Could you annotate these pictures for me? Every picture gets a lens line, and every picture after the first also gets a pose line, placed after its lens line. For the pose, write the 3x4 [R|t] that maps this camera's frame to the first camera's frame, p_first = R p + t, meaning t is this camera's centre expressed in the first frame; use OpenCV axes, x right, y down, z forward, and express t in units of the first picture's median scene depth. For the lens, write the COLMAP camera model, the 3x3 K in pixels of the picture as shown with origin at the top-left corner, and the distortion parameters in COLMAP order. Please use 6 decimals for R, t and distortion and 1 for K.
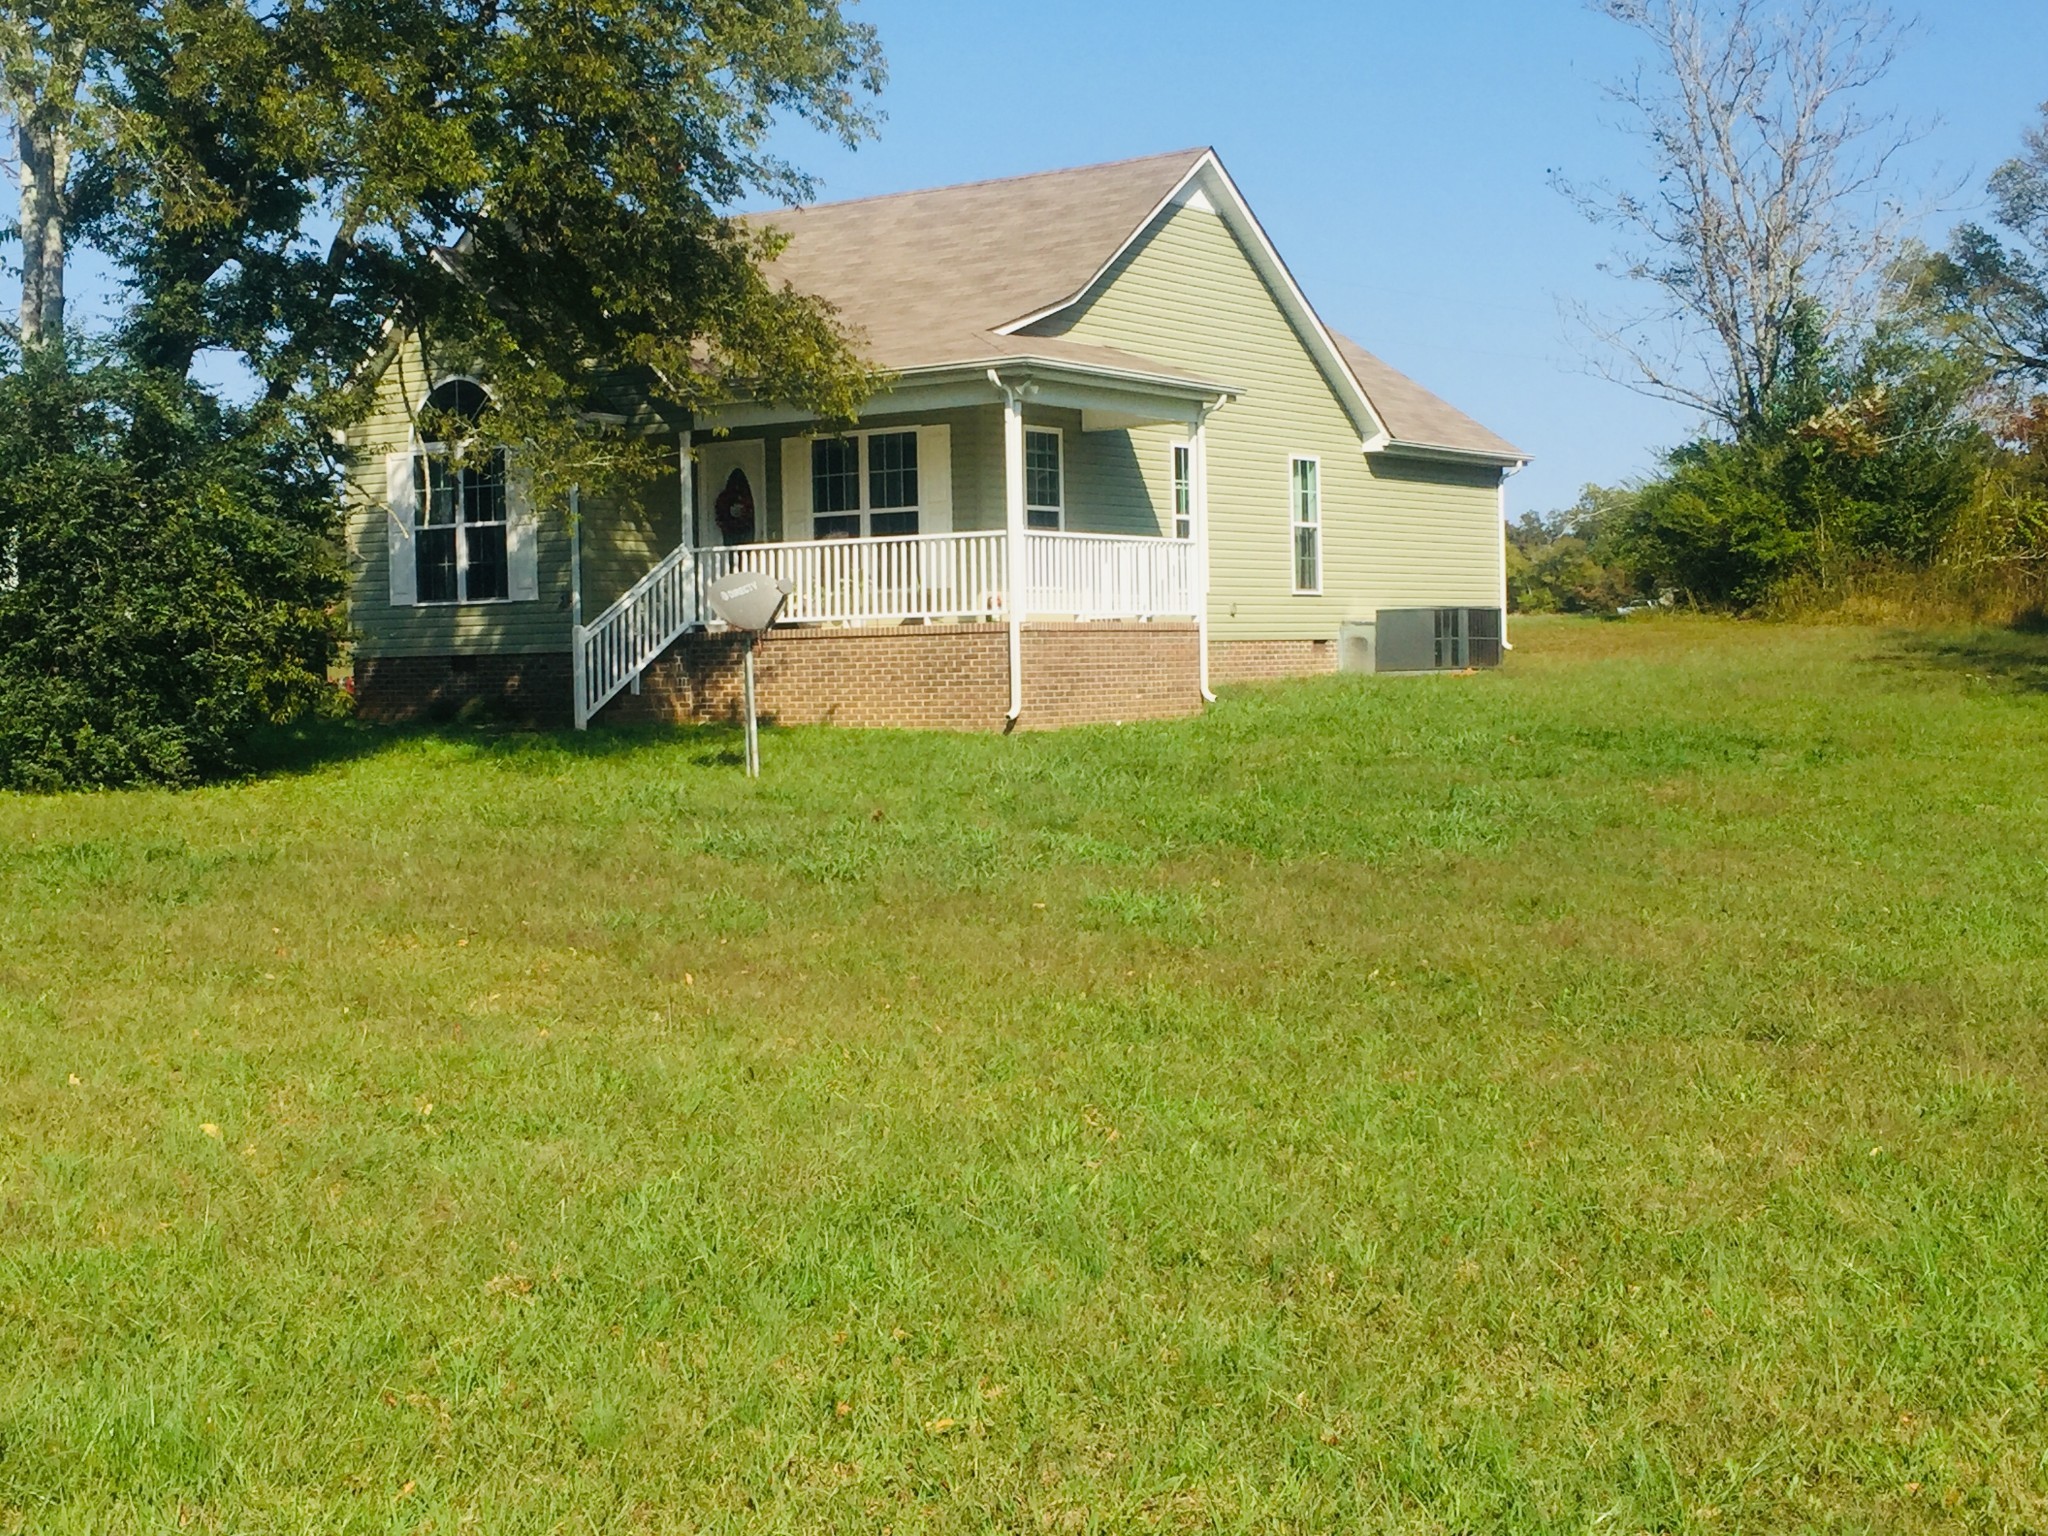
lens RADIAL K [[1711.6, 0, 1024.0], [0, 1711.6, 768.0], [0, 0, 1]] dist [0.075546, -0.081475]
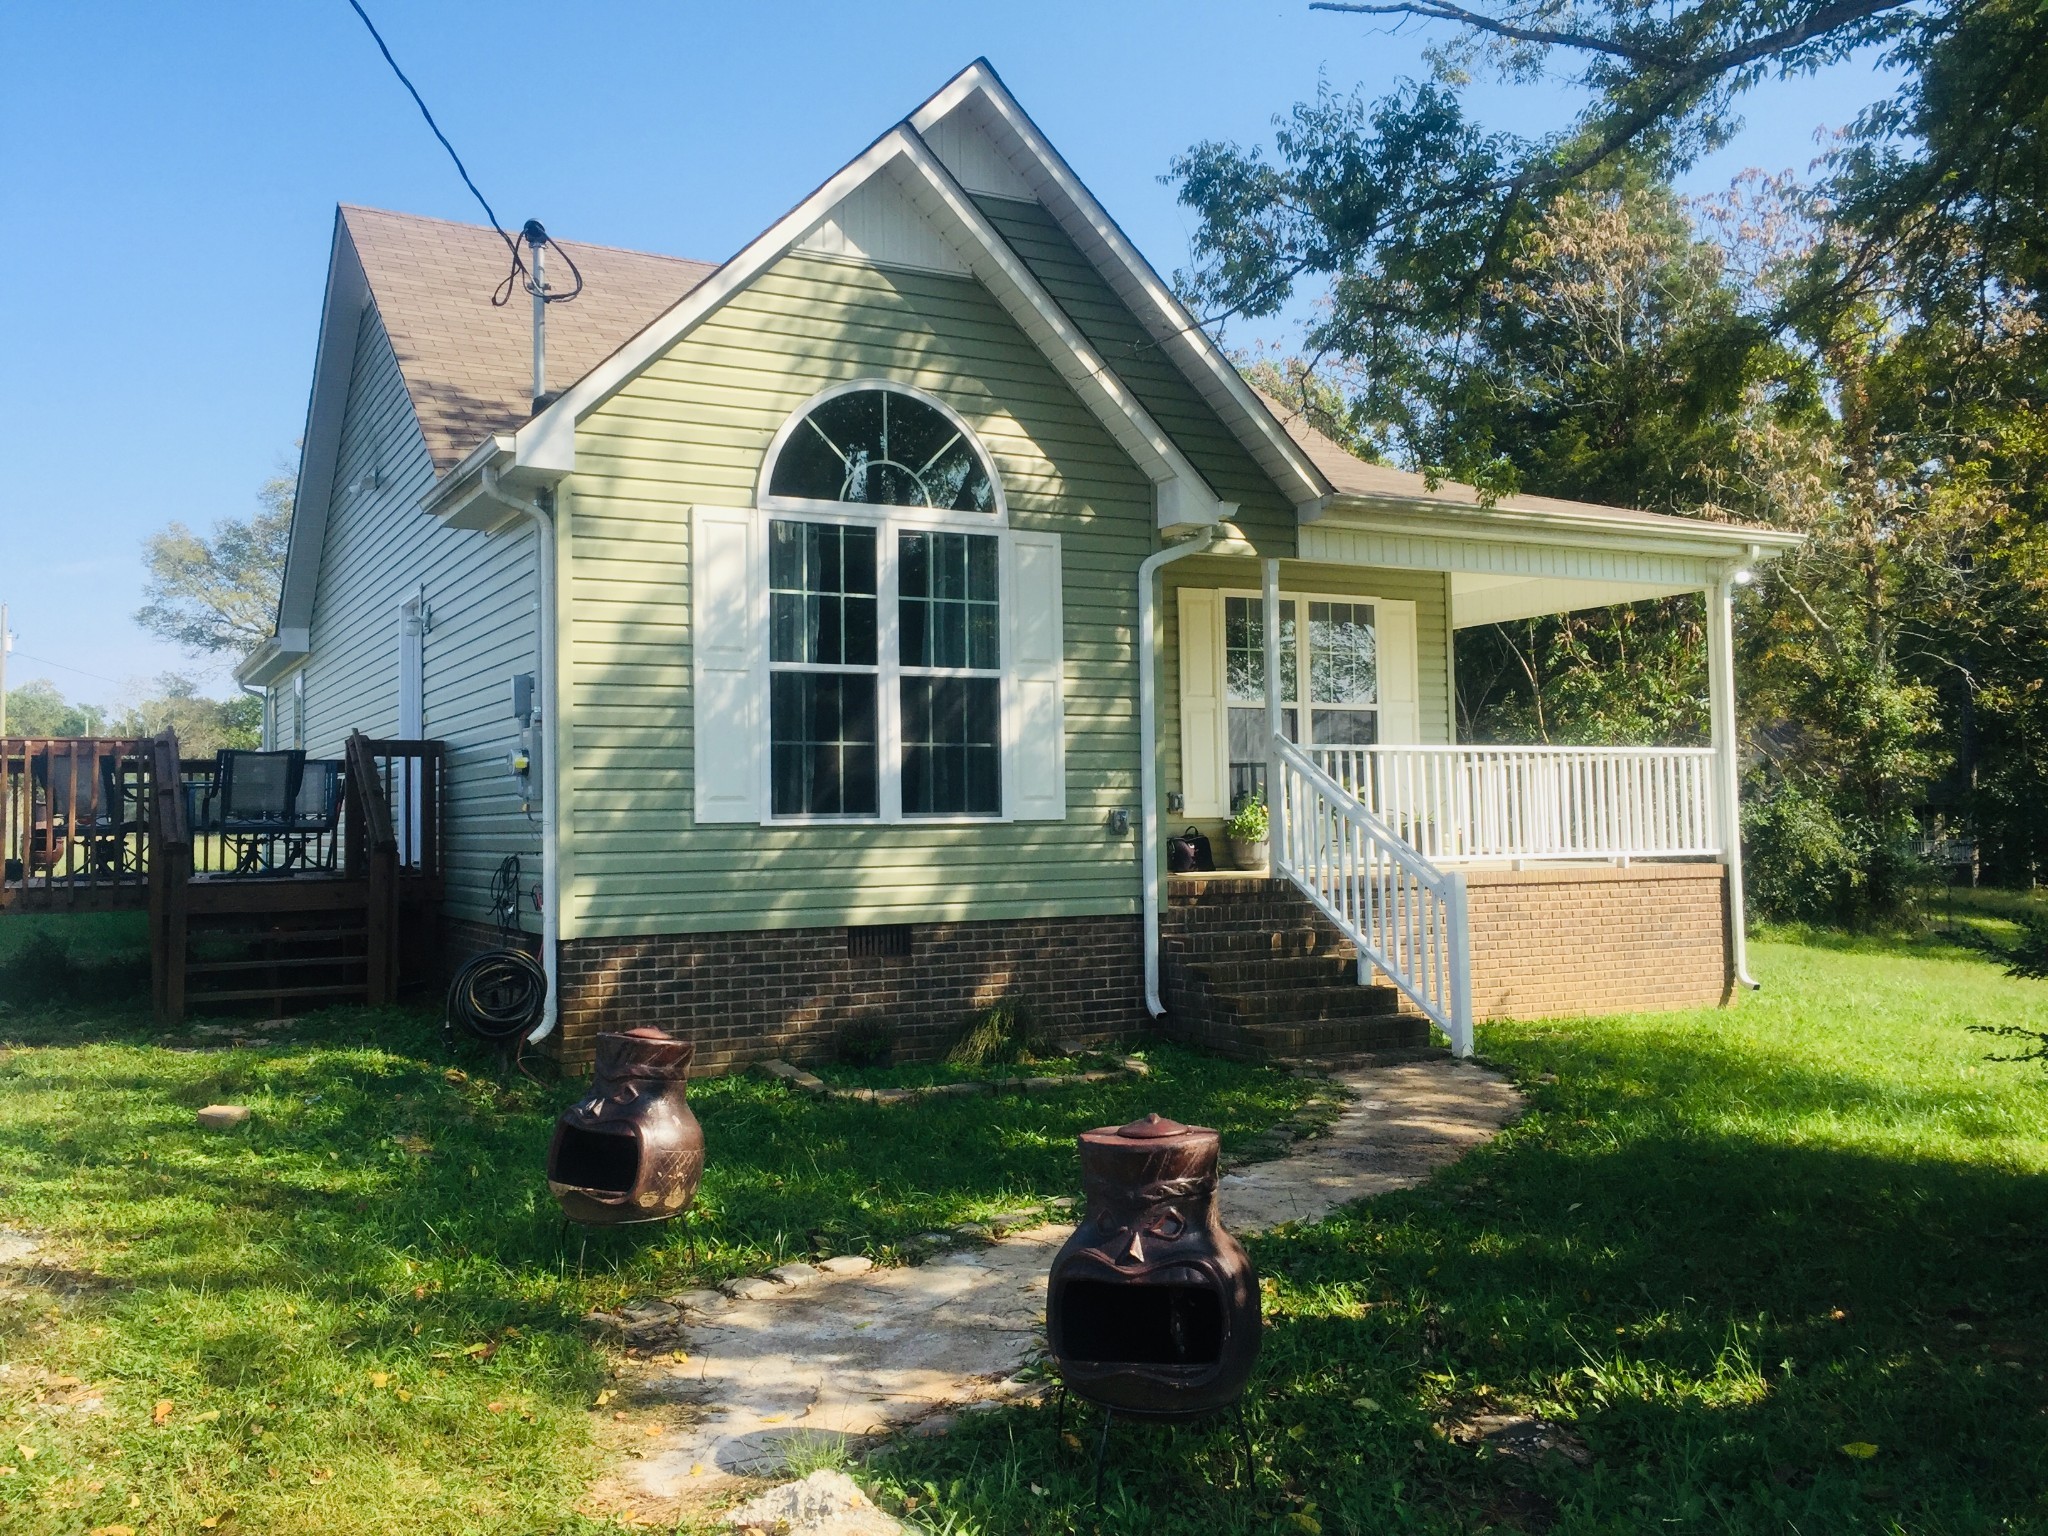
lens RADIAL K [[1711.6, 0, 1024.0], [0, 1711.6, 768.0], [0, 0, 1]] dist [0.075546, -0.081475]
pose [[0.568894, 0.052928, 0.820706, -0.709664], [0.077258, 0.990075, -0.117404, -0.051766], [-0.818774, 0.130197, 0.559158, 0.696074]]
